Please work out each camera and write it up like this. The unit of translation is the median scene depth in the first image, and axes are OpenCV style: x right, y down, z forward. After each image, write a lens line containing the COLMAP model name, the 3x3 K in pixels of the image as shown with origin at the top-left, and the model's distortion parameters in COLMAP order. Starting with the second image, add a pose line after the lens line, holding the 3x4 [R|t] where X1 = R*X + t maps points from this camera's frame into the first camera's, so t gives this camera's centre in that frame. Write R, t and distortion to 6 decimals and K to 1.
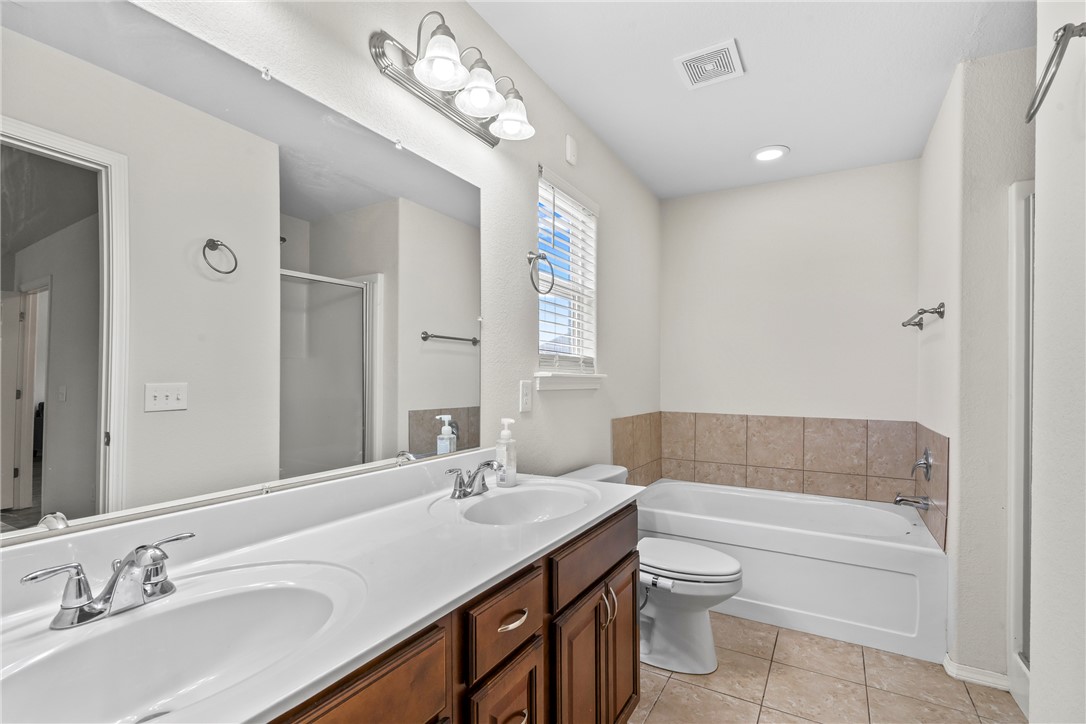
lens RADIAL K [[493.4, 0, 545.4], [0, 493.4, 377.1], [0, 0, 1]] dist [-0.001680, 0.000295]
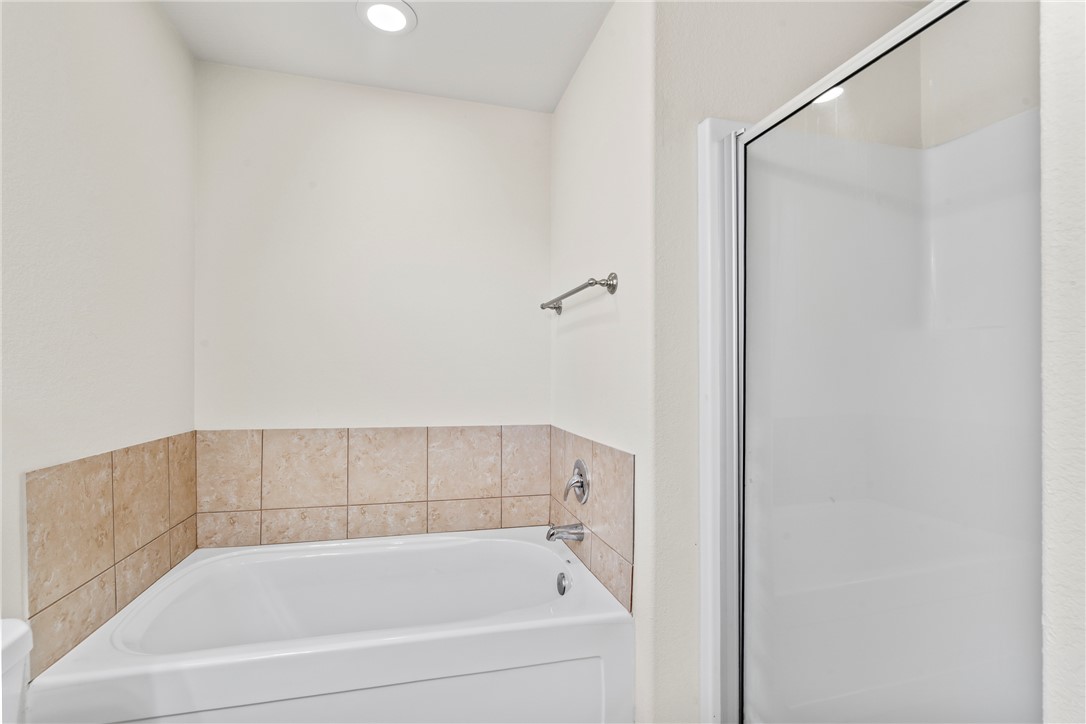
lens RADIAL K [[493.4, 0, 545.4], [0, 493.4, 377.1], [0, 0, 1]] dist [-0.001680, 0.000295]
pose [[0.702251, -0.004322, 0.711916, 0.132493], [-0.003927, 0.999943, 0.009944, 0.001006], [-0.711919, -0.009779, 0.702194, 0.371733]]
